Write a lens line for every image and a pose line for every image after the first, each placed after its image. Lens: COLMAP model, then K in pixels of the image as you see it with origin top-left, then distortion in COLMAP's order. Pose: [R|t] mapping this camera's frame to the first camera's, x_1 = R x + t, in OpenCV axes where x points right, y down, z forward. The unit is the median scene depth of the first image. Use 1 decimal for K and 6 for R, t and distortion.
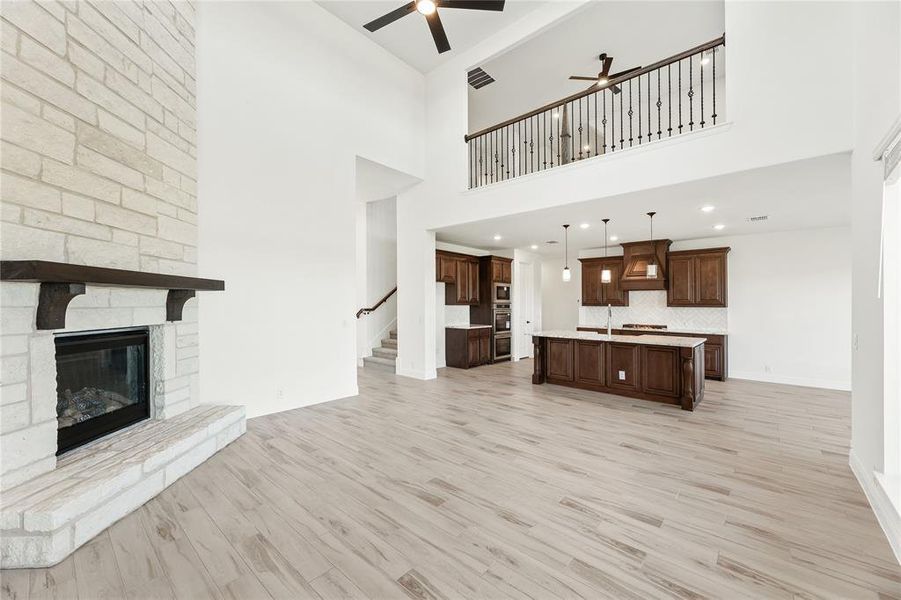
lens RADIAL K [[359.7, 0, 444.8], [0, 359.7, 292.7], [0, 0, 1]] dist [0.006779, 0.000254]
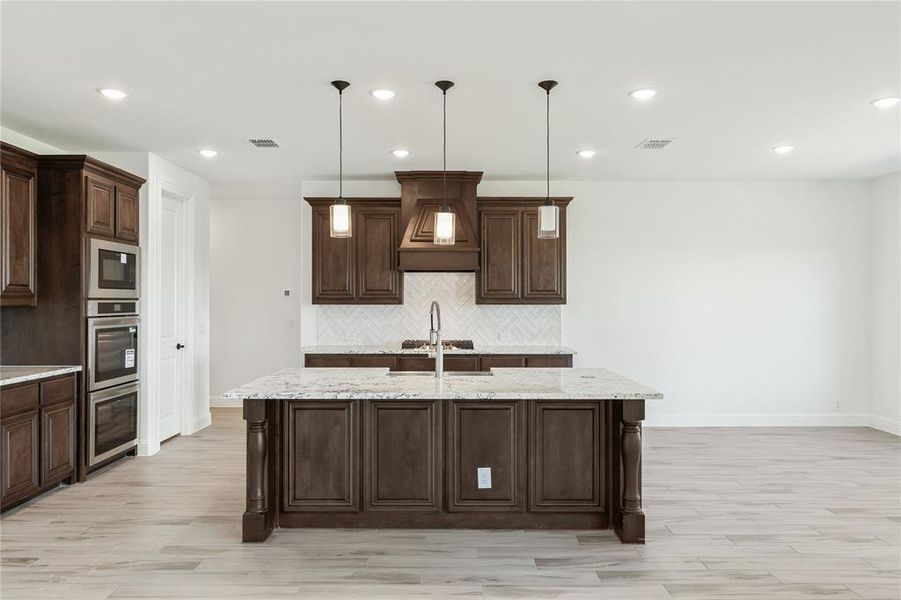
lens RADIAL K [[596.2, 0, 443.8], [0, 596.2, 291.2], [0, 0, 1]] dist [-0.004997, 0.000174]
pose [[0.745718, 0.003796, 0.666251, 0.014111], [-0.015252, 0.999819, 0.011375, 0.012037], [-0.666087, -0.018644, 0.745641, 0.411569]]
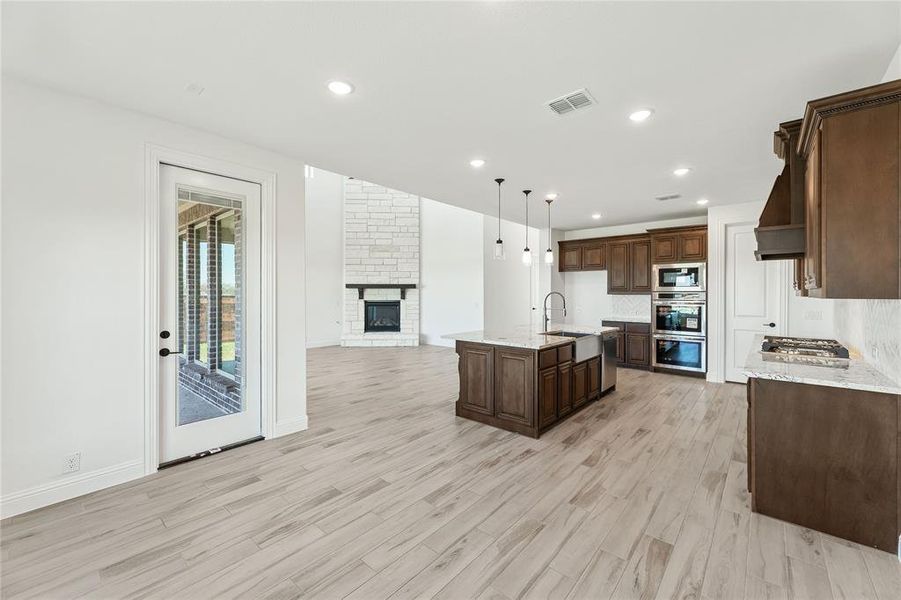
lens RADIAL K [[359.7, 0, 457.8], [0, 359.7, 293.2], [0, 0, 1]] dist [0.006779, 0.000254]
pose [[0.028258, -0.004405, -0.999591, 1.010751], [0.031220, 0.999506, -0.003522, 0.025482], [0.999113, -0.031108, 0.028381, 0.646667]]
